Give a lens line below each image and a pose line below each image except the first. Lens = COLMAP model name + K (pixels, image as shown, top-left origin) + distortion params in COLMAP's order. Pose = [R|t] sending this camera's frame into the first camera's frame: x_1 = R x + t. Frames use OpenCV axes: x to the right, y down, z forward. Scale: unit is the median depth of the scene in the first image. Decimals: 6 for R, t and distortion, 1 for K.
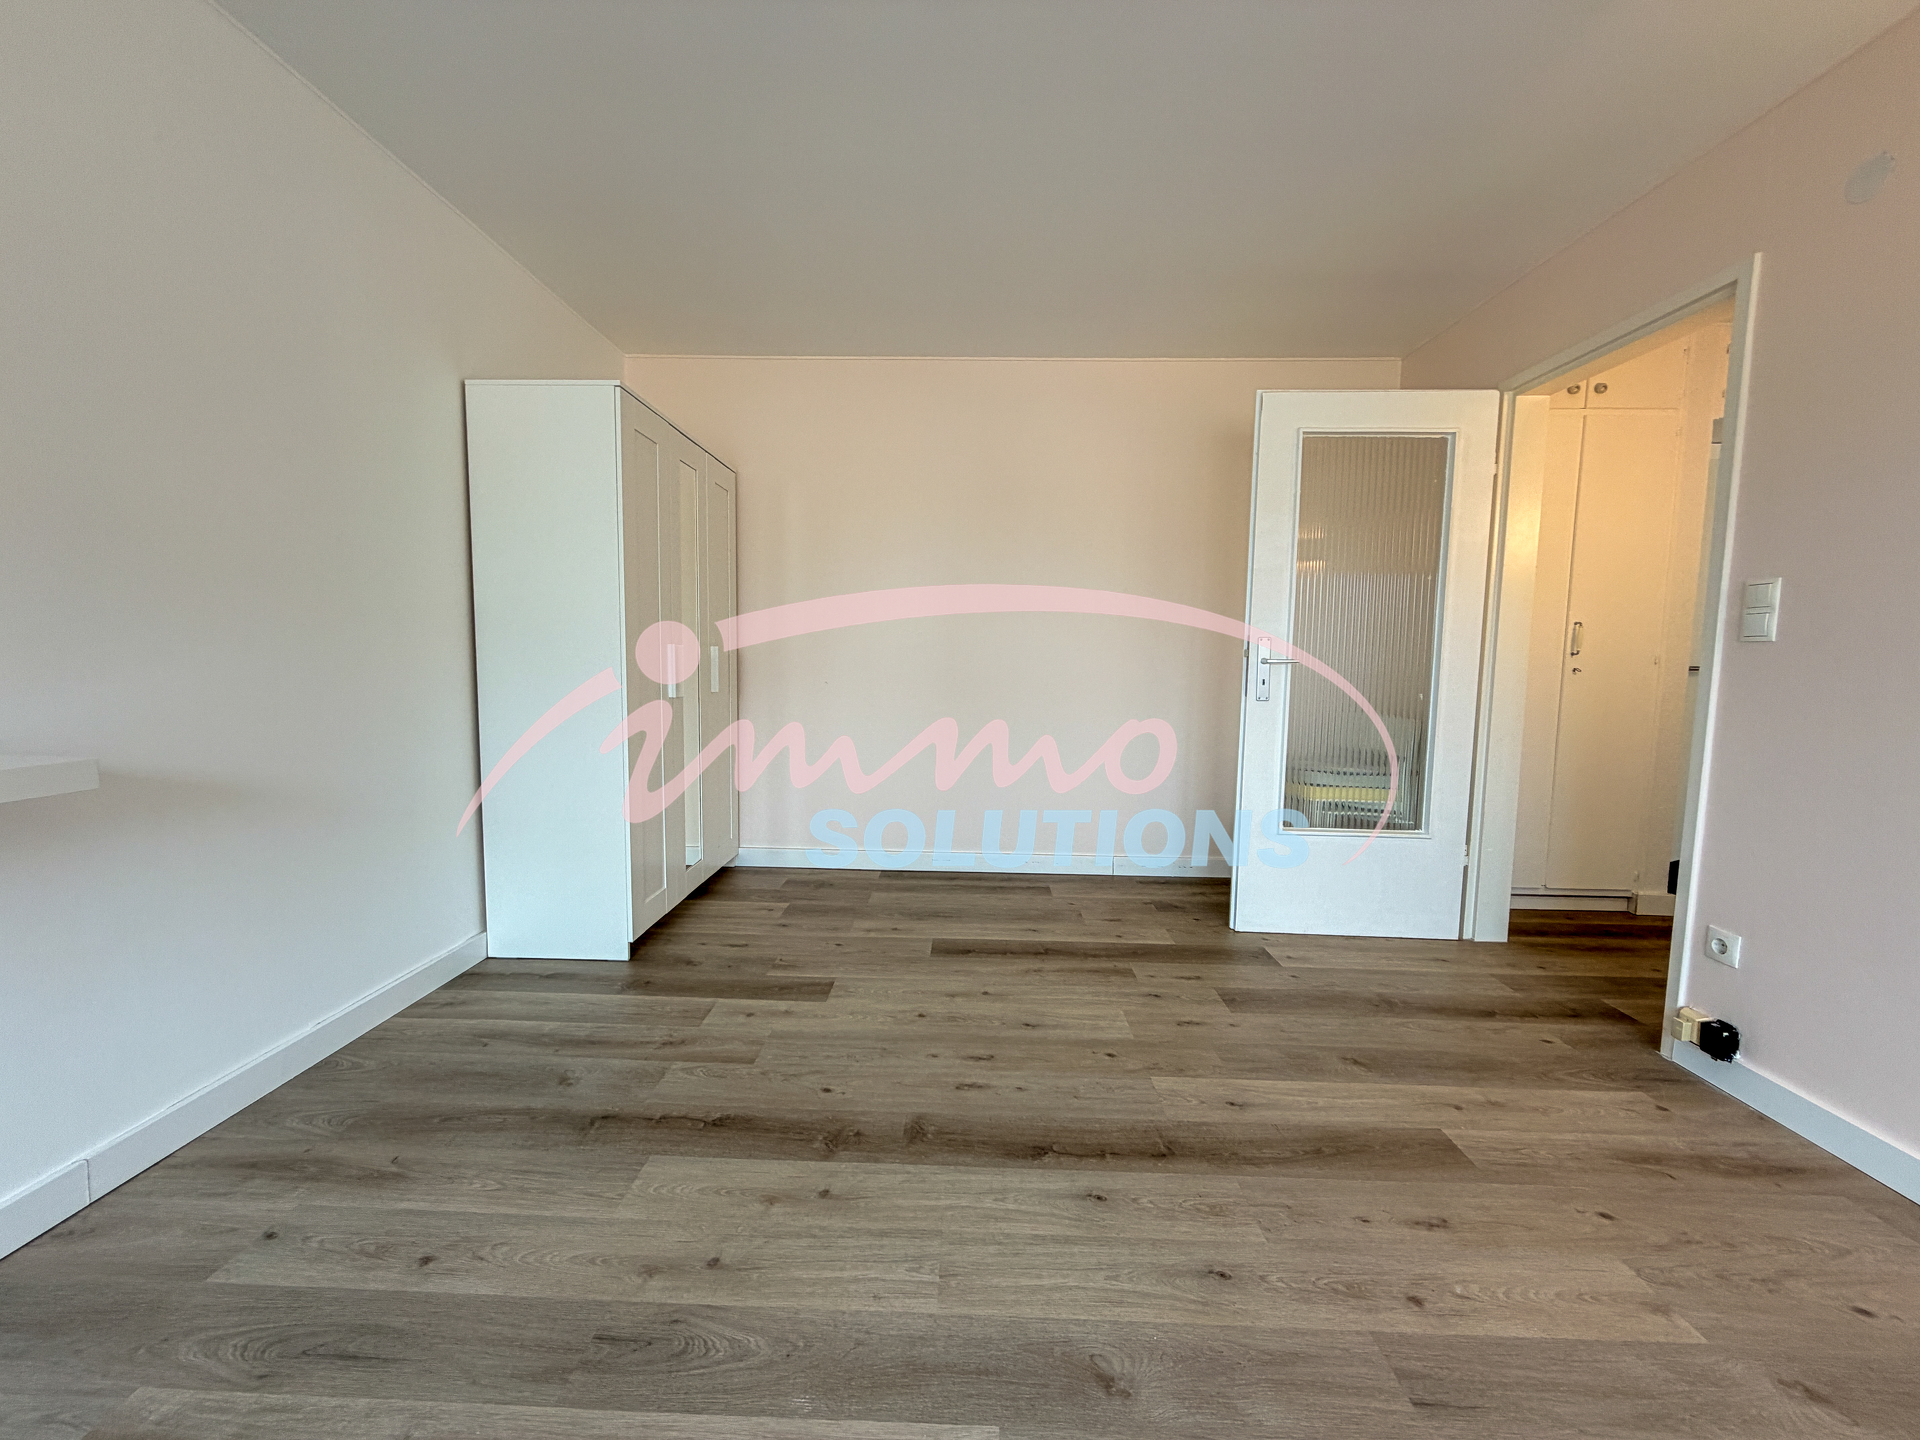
lens RADIAL K [[763.1, 0, 957.9], [0, 763.1, 723.2], [0, 0, 1]] dist [-0.000660, -0.000228]
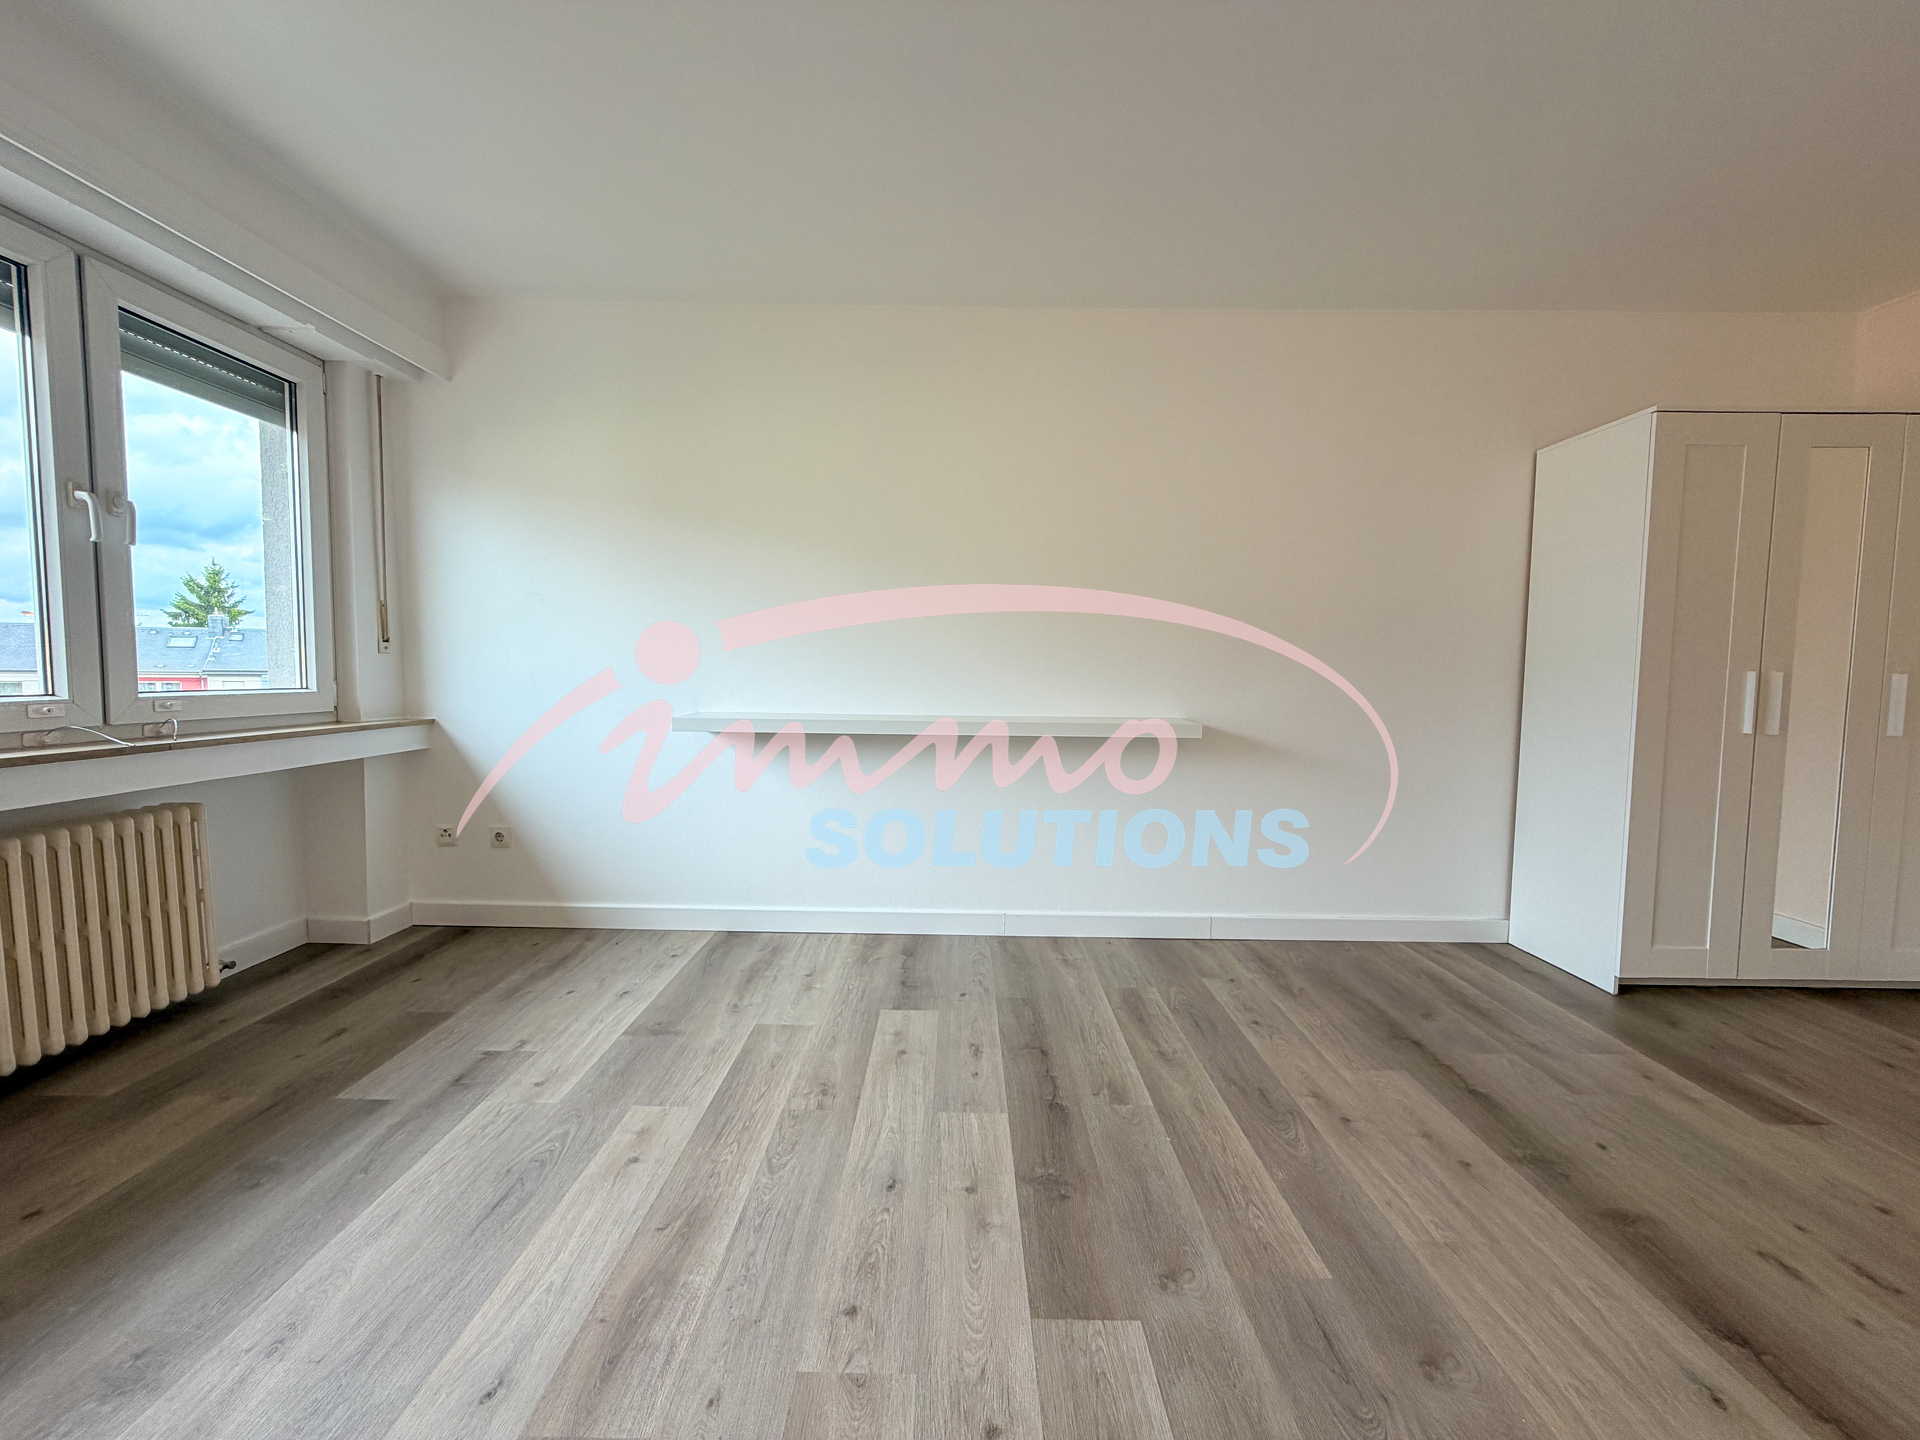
lens RADIAL K [[763.1, 0, 951.6], [0, 763.1, 723.0], [0, 0, 1]] dist [-0.000660, -0.000228]
pose [[0.016898, 0.052968, -0.998453, 0.676828], [-0.100022, 0.993676, 0.051022, 0.000864], [0.994842, 0.099005, 0.022089, 0.133229]]
